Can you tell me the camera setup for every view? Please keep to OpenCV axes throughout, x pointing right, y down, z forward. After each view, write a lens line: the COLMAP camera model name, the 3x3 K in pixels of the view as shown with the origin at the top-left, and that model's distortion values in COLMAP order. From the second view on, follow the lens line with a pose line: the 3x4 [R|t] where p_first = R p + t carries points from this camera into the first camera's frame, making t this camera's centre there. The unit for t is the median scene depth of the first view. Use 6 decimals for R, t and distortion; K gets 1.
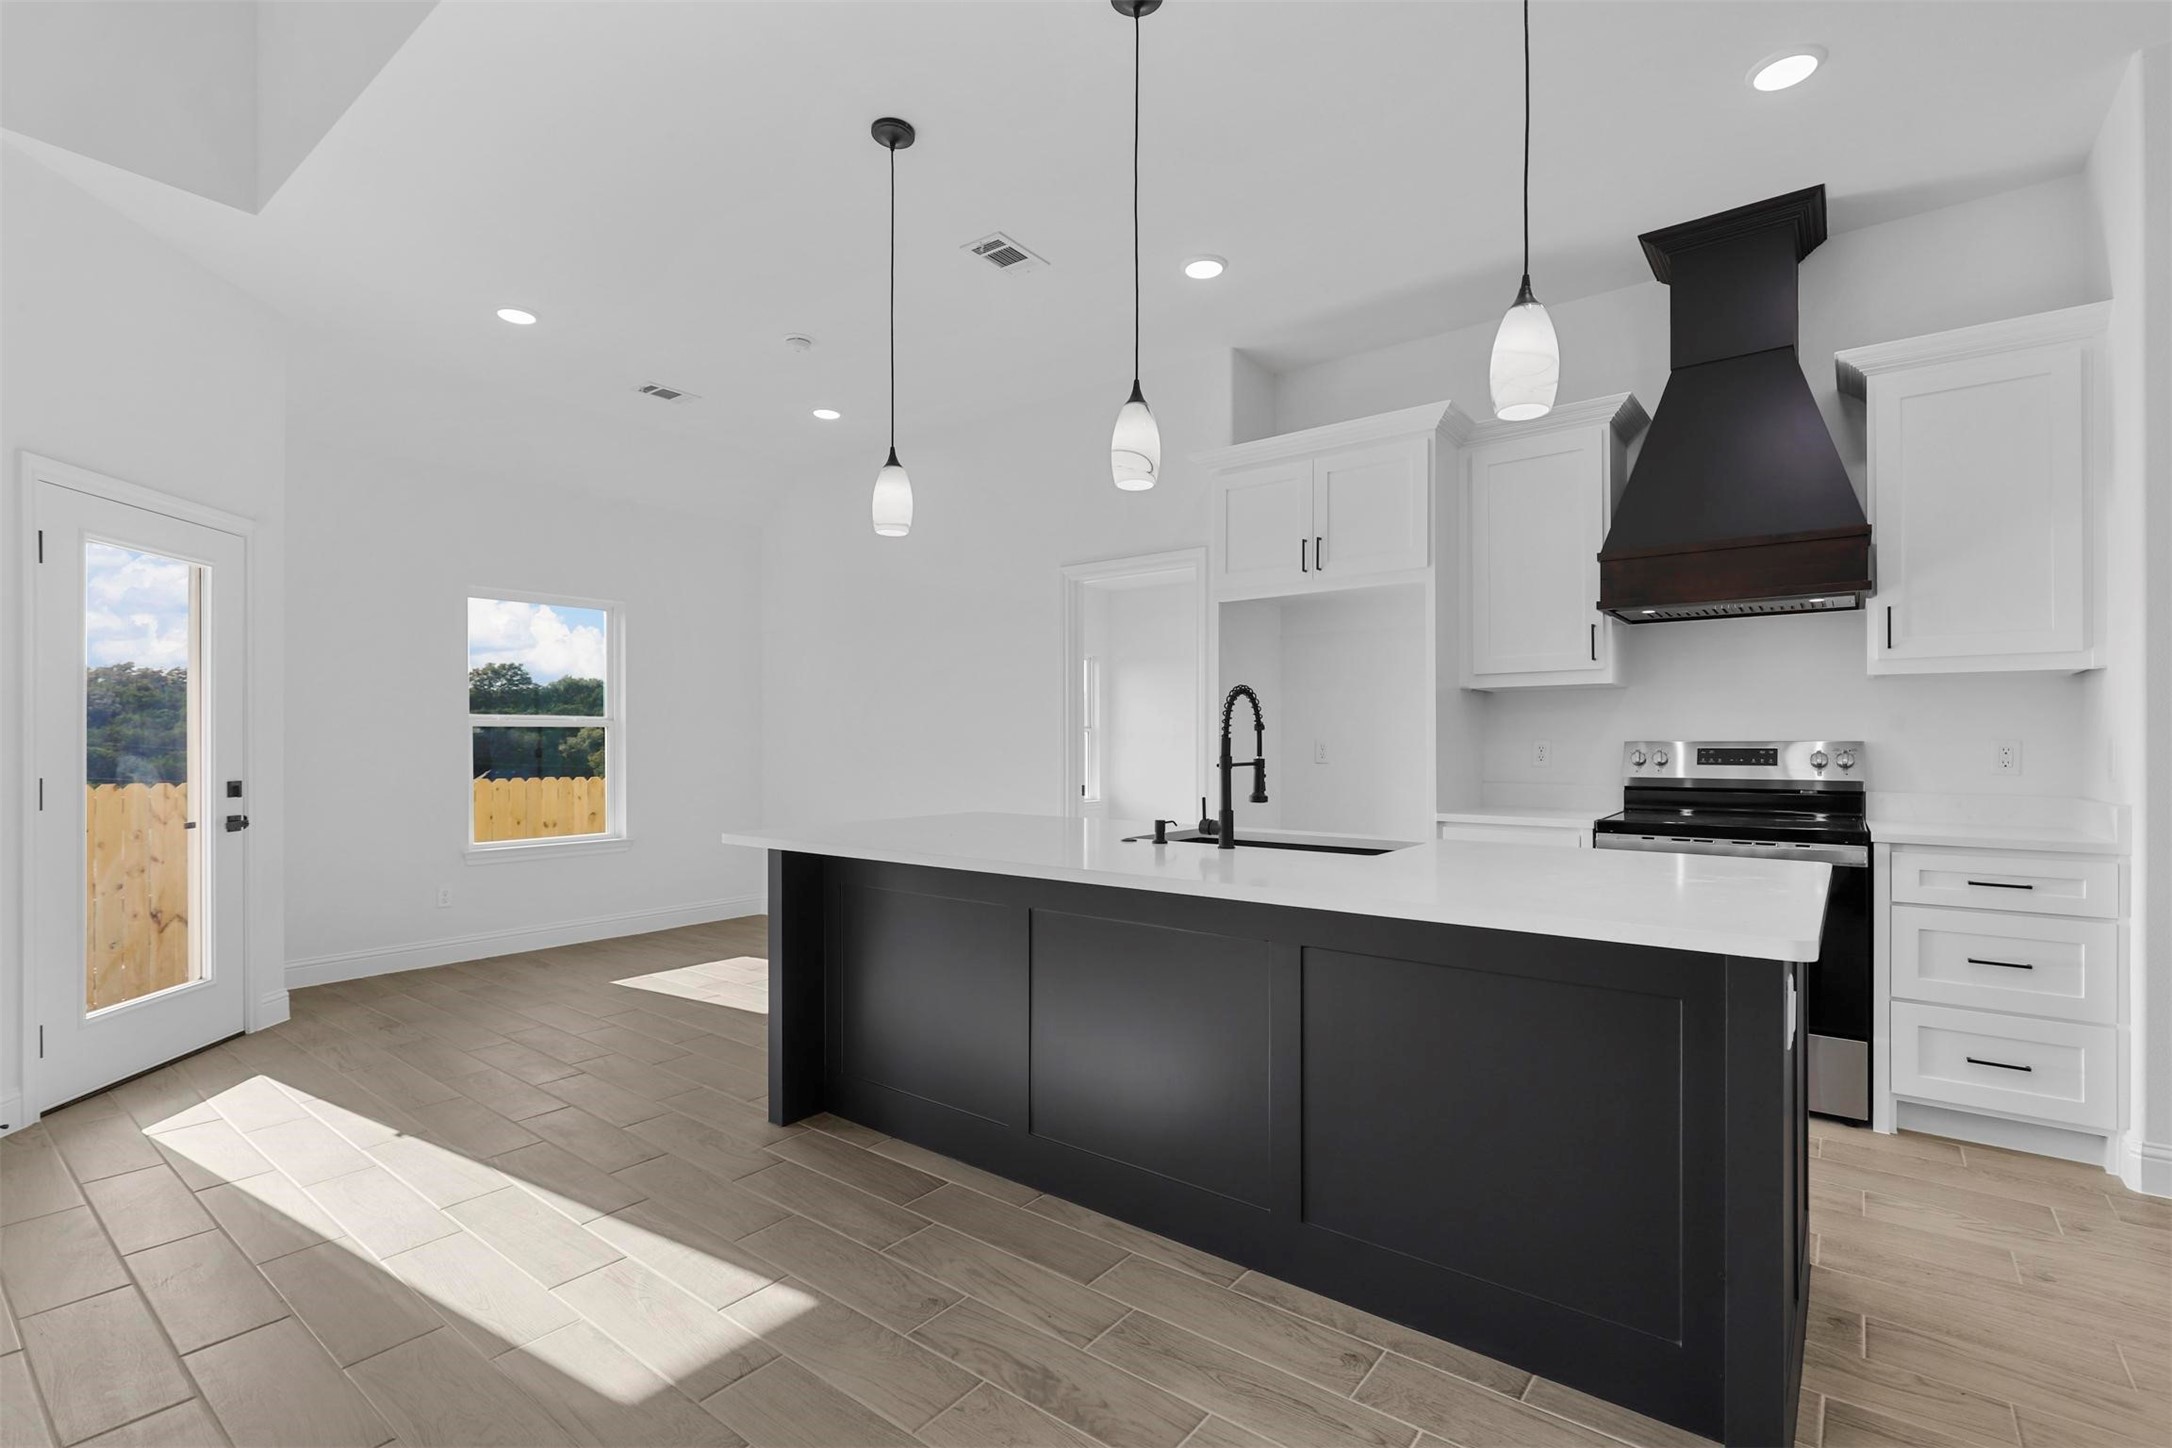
lens RADIAL K [[983.7, 0, 1091.9], [0, 983.7, 743.4], [0, 0, 1]] dist [-0.001214, 0.001042]
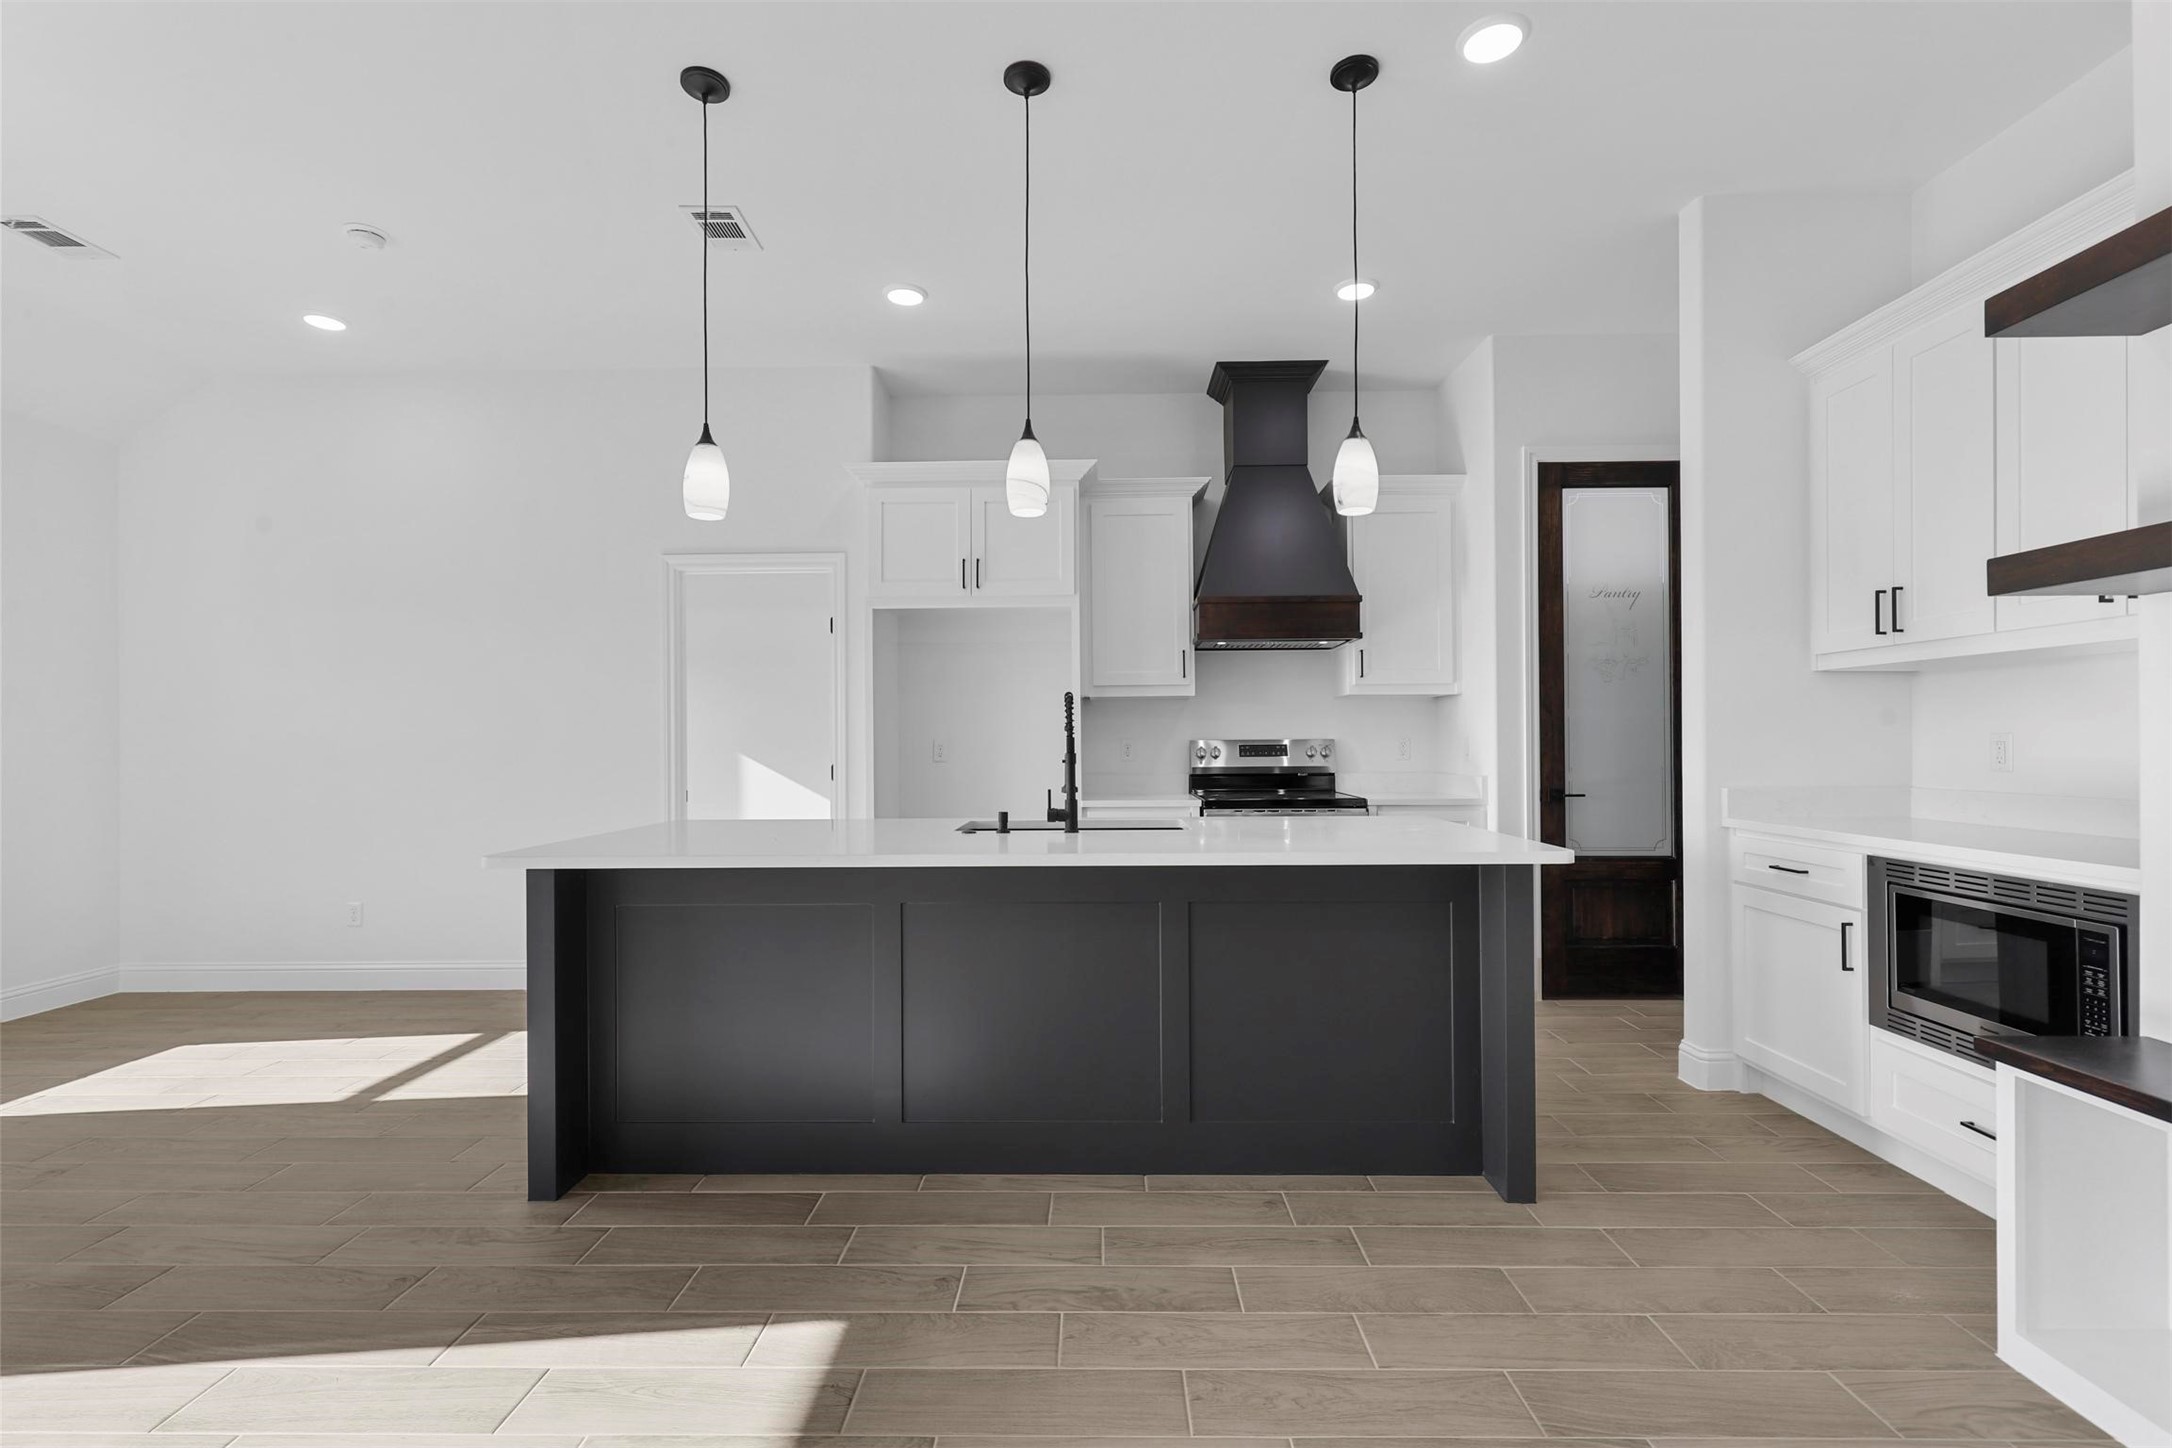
lens RADIAL K [[983.7, 0, 1085.5], [0, 983.7, 733.3], [0, 0, 1]] dist [-0.001214, 0.001042]
pose [[0.801004, 0.000310, 0.598659, -0.383474], [0.007500, 0.999916, -0.010553, 0.001605], [-0.598612, 0.012943, 0.800935, 0.041492]]
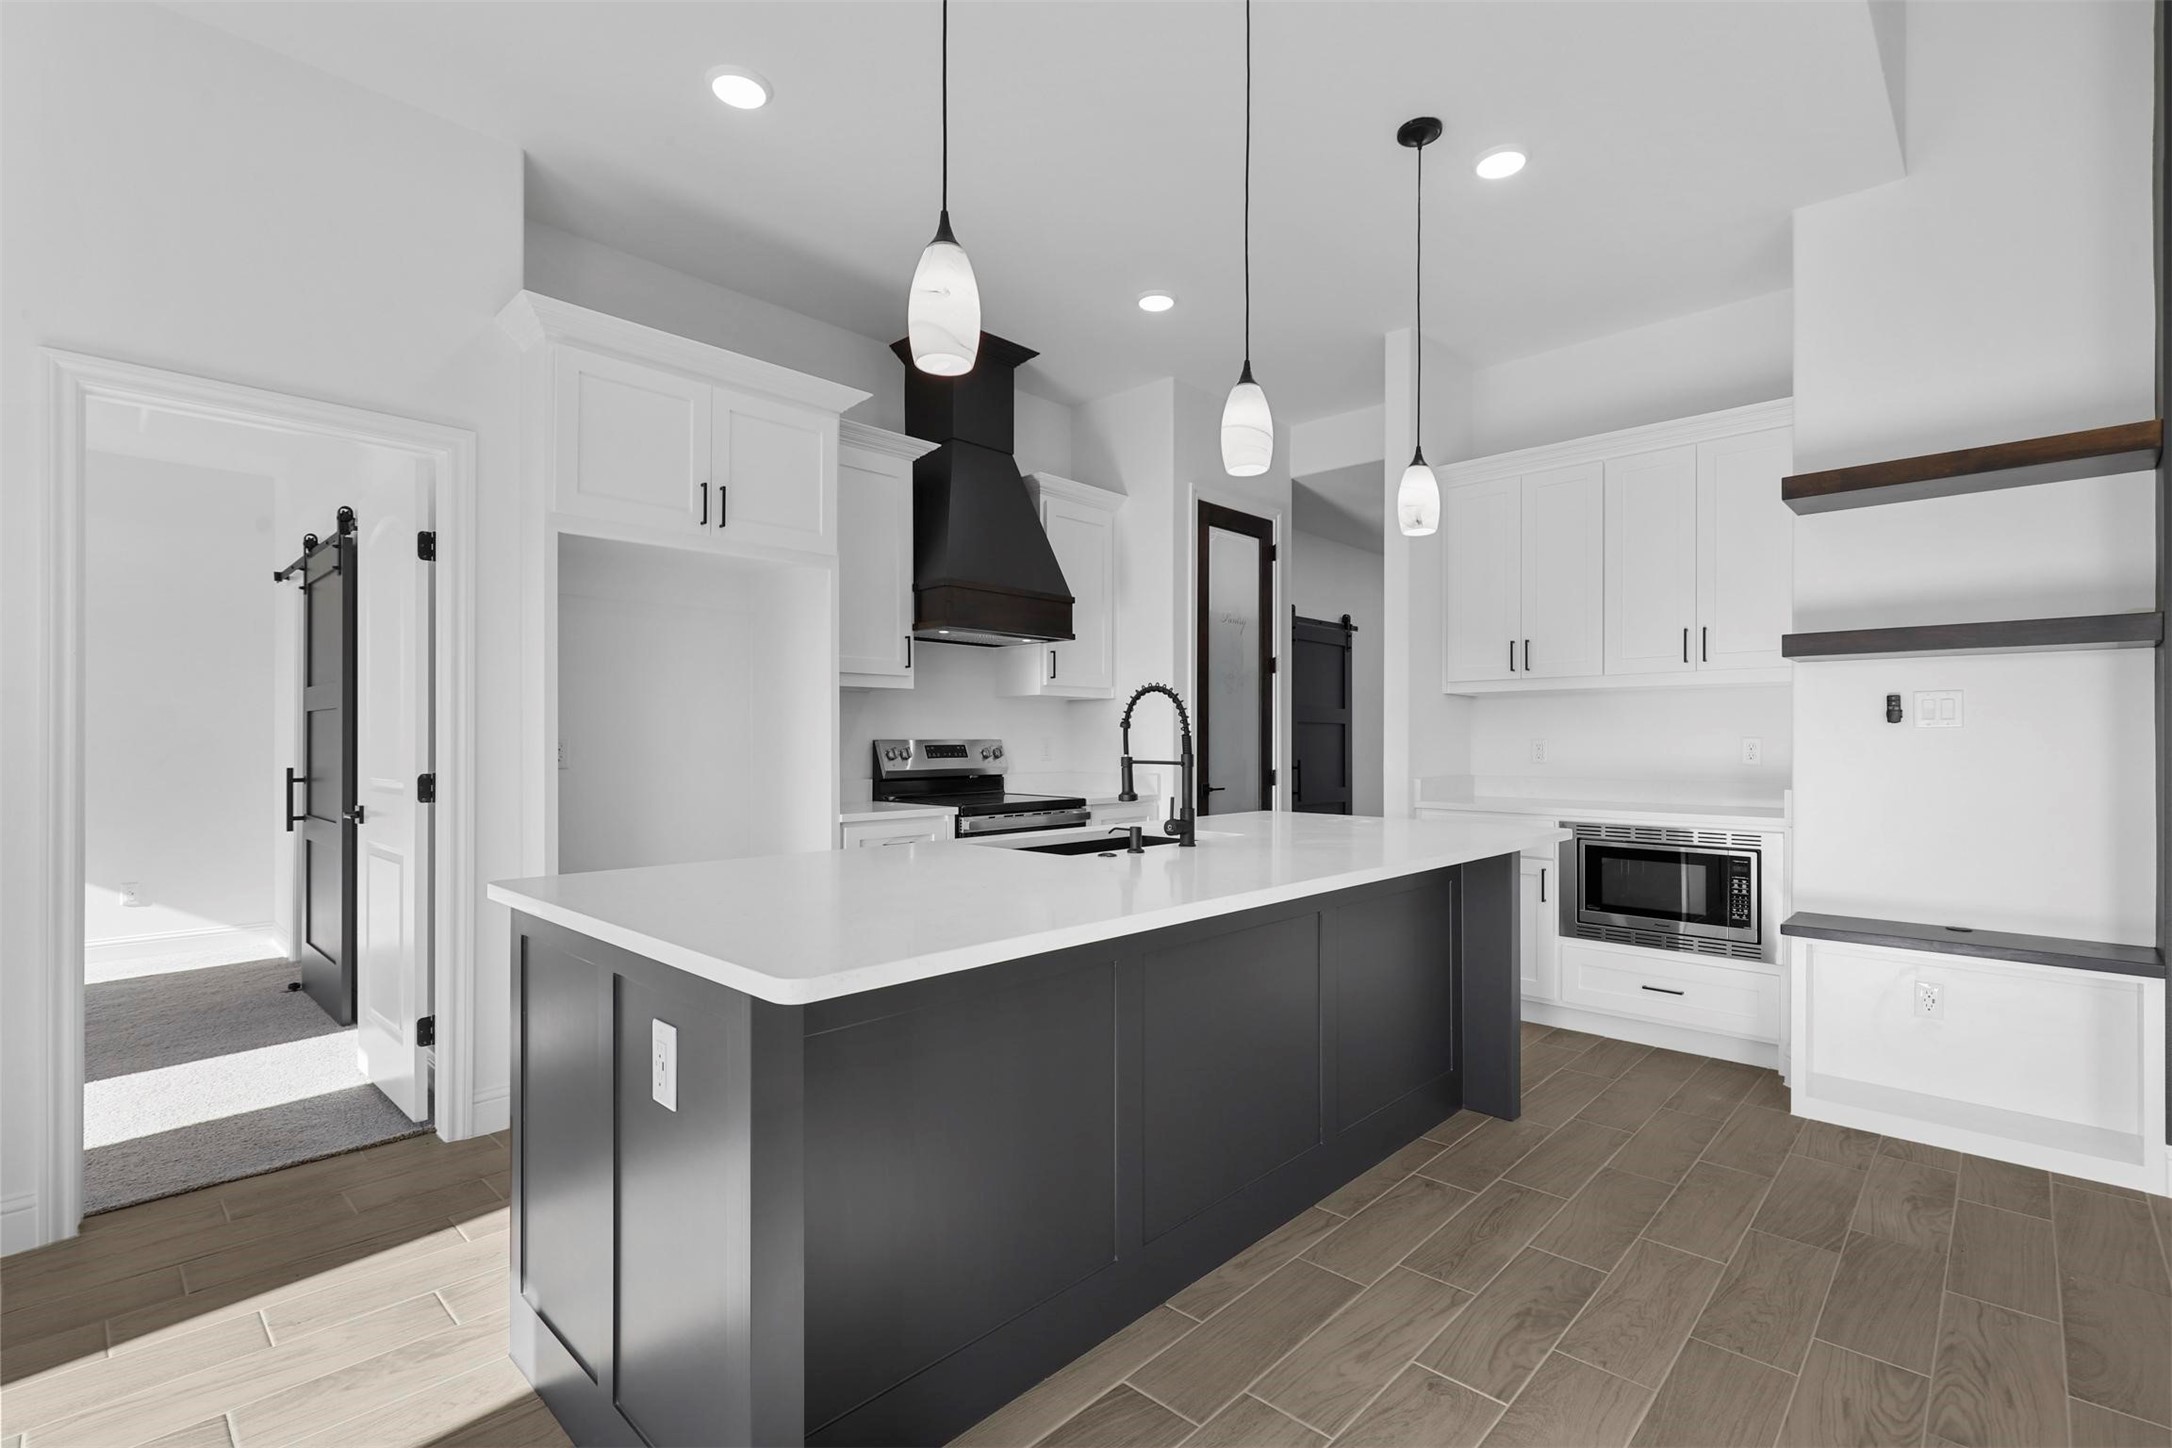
lens RADIAL K [[983.7, 0, 1086.9], [0, 983.7, 735.0], [0, 0, 1]] dist [-0.001214, 0.001042]
pose [[0.102406, 0.005314, 0.994729, -0.612044], [0.001238, 0.999984, -0.005469, -0.000704], [-0.994742, 0.001791, 0.102398, 0.703141]]
